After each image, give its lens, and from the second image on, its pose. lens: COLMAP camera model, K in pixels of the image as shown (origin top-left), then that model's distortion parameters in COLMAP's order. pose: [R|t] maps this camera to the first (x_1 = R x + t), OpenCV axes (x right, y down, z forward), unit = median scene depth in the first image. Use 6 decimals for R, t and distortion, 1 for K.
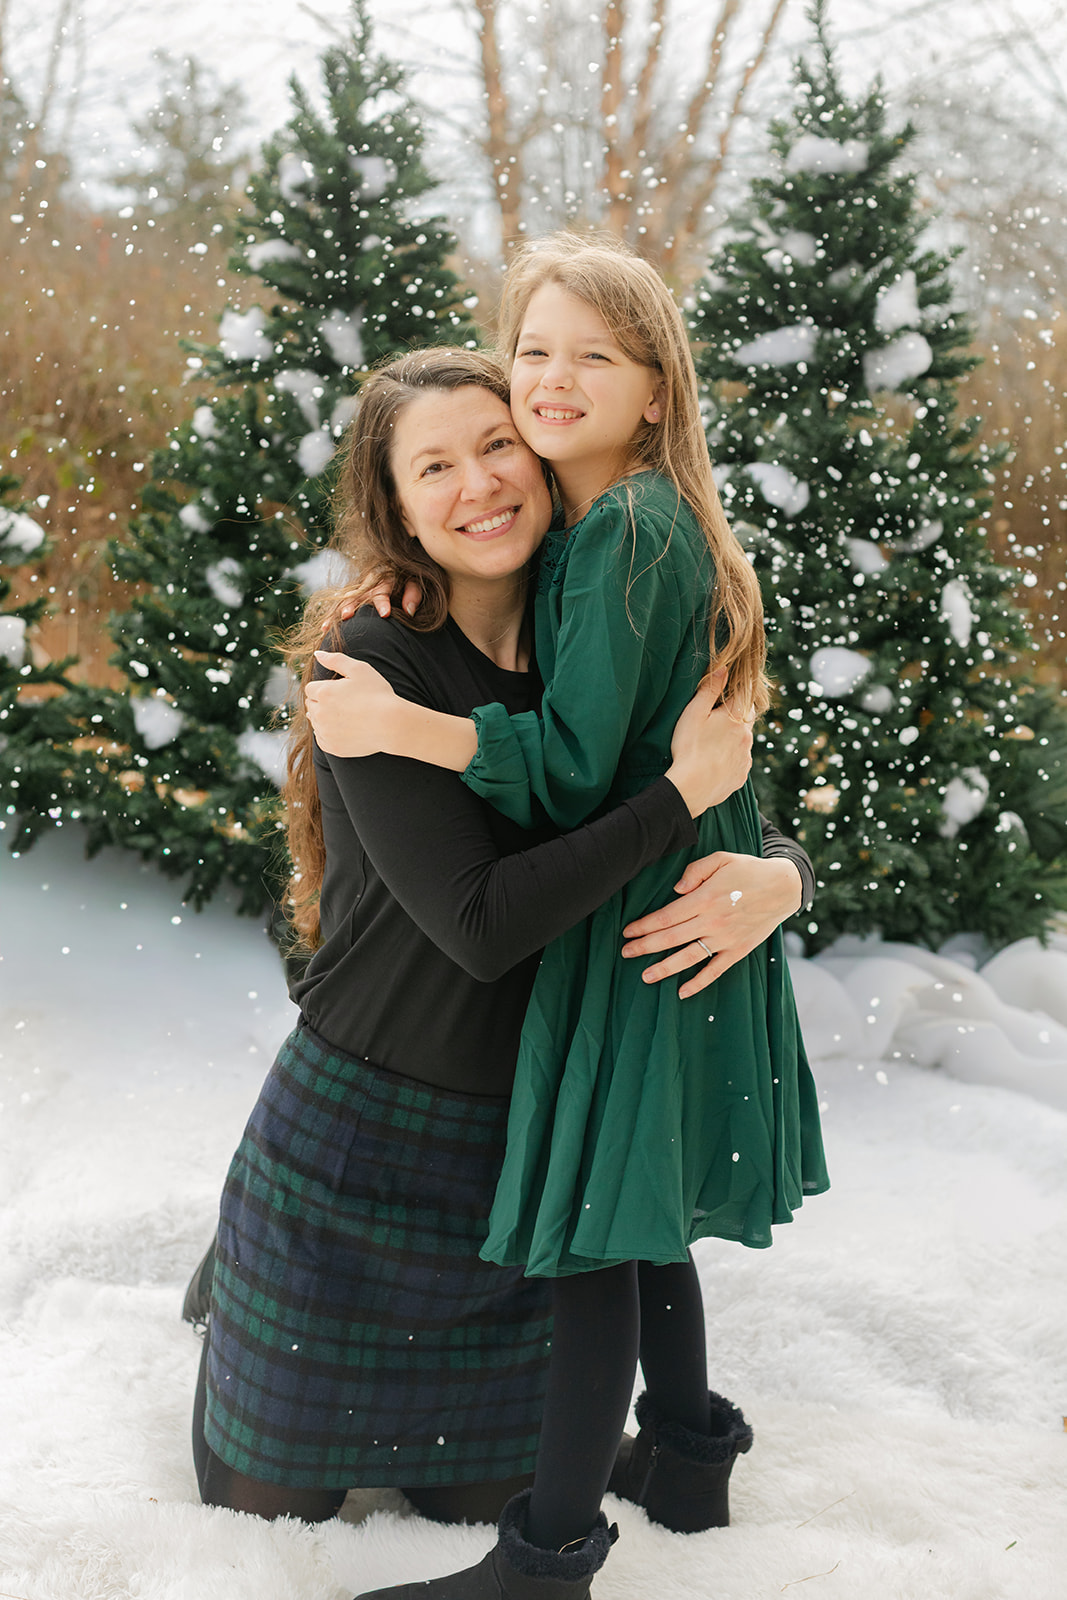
lens RADIAL K [[2292.8, 0, 528.6], [0, 2292.8, 849.2], [0, 0, 1]] dist [0.031419, 0.000000]
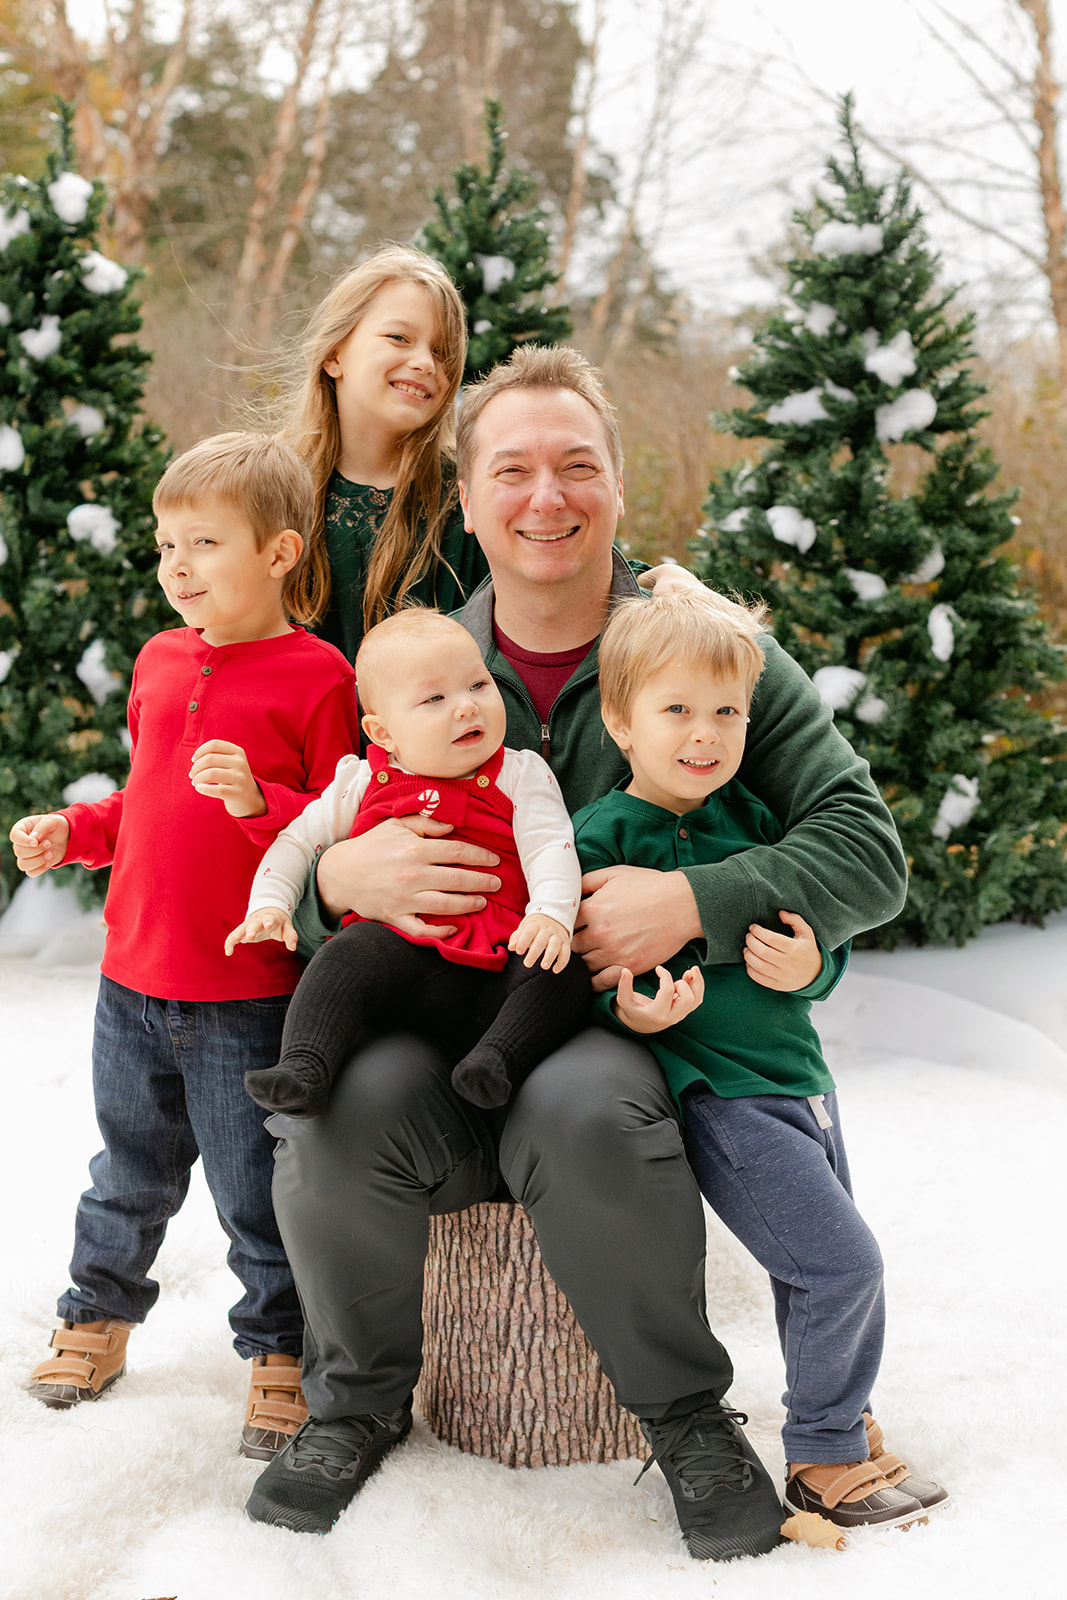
lens RADIAL K [[2556.8, 0, 597.7], [0, 2556.8, 838.6], [0, 0, 1]] dist [0.039662, 0.000000]
pose [[0.970627, 0.017454, -0.239957, 0.302513], [-0.037159, 0.996273, -0.077838, 0.090749], [0.237704, 0.084468, 0.967658, -0.213423]]
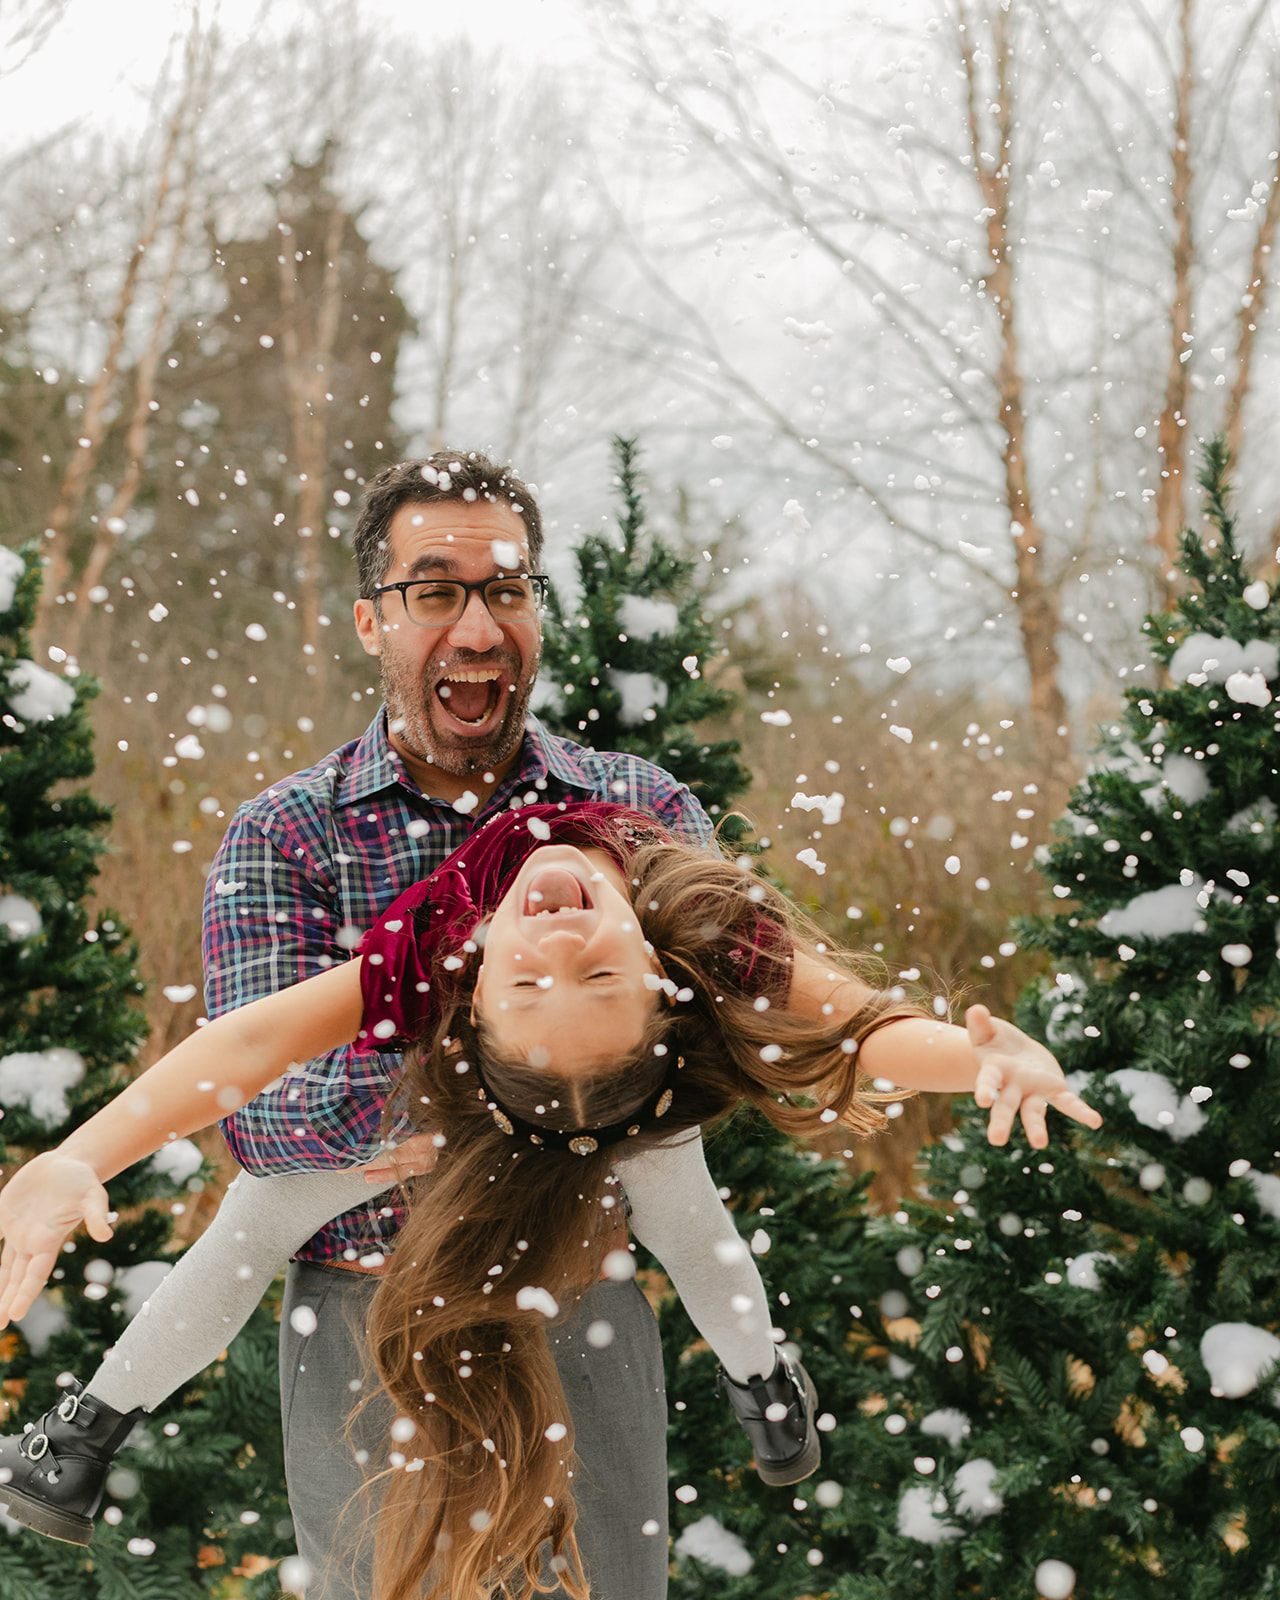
lens RADIAL K [[2948.8, 0, 656.3], [0, 2948.8, 1041.0], [0, 0, 1]] dist [0.033025, 0.000000]
pose [[0.987673, -0.002778, -0.156504, 0.093930], [-0.019276, 0.990073, -0.139226, -0.041209], [0.155337, 0.140526, 0.977815, 0.052548]]
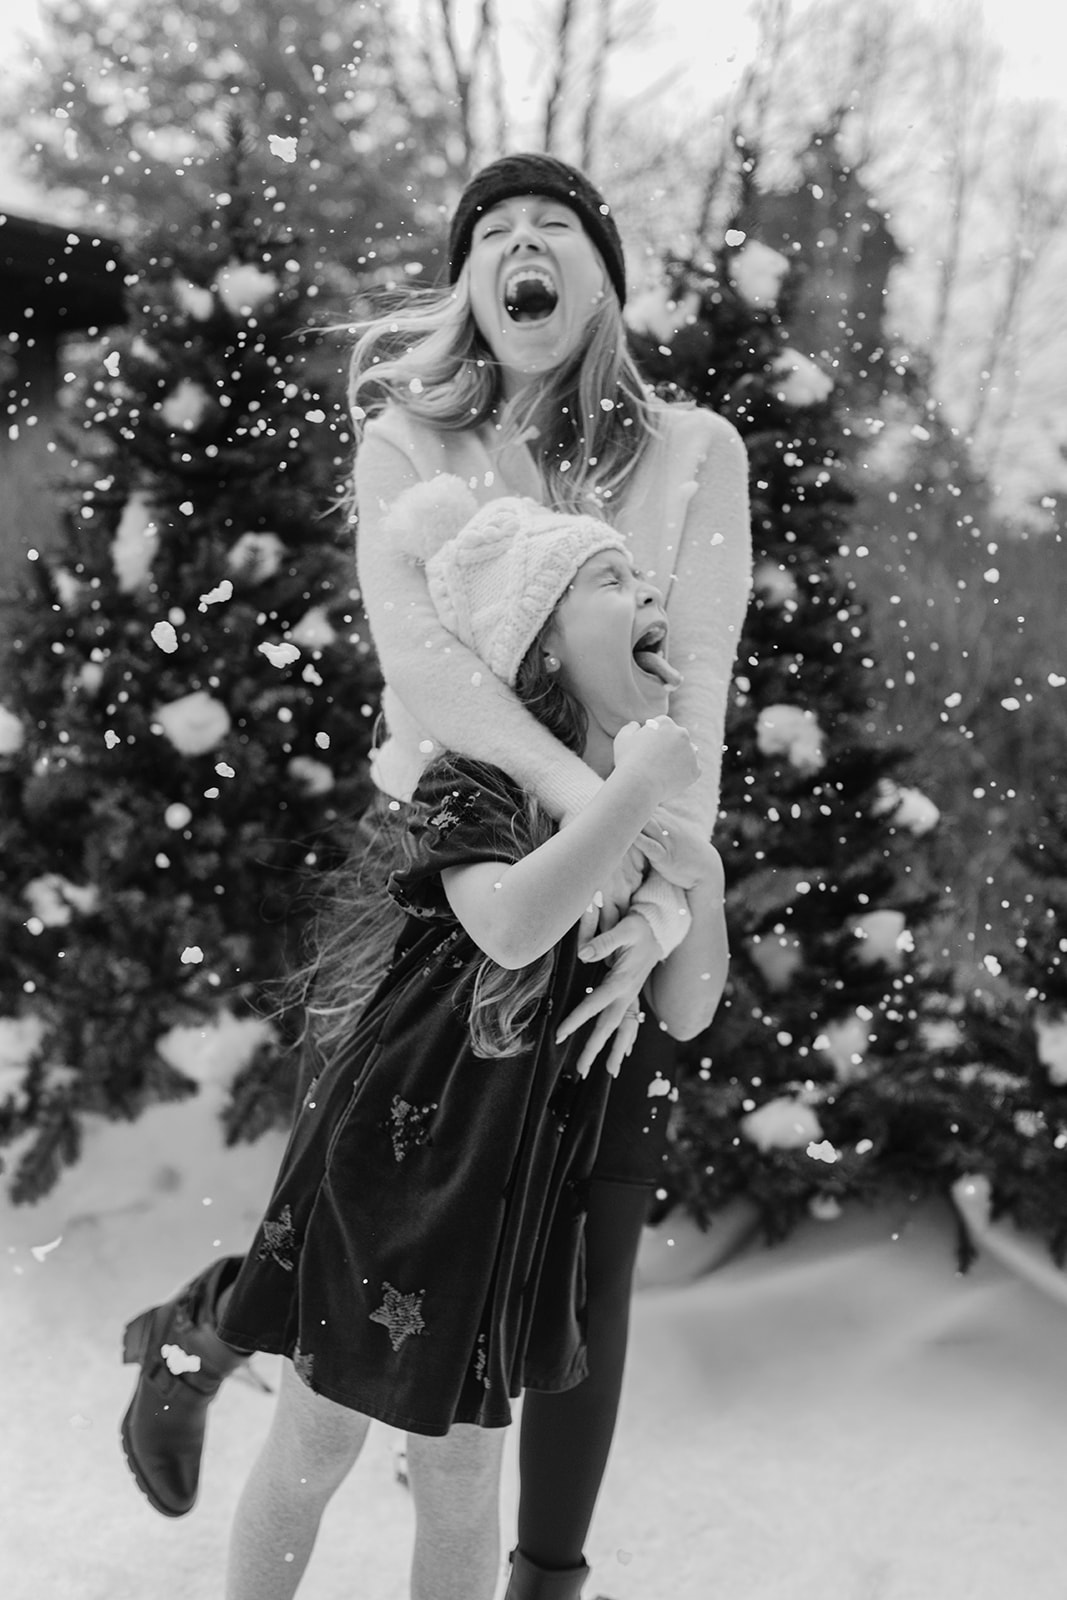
lens RADIAL K [[2292.8, 0, 519.4], [0, 2292.8, 810.4], [0, 0, 1]] dist [0.031419, 0.000000]
pose [[0.924944, 0.035121, -0.378478, -0.040889], [-0.092391, 0.986633, -0.134234, -0.015496], [0.368705, 0.159127, 0.915825, 0.200651]]
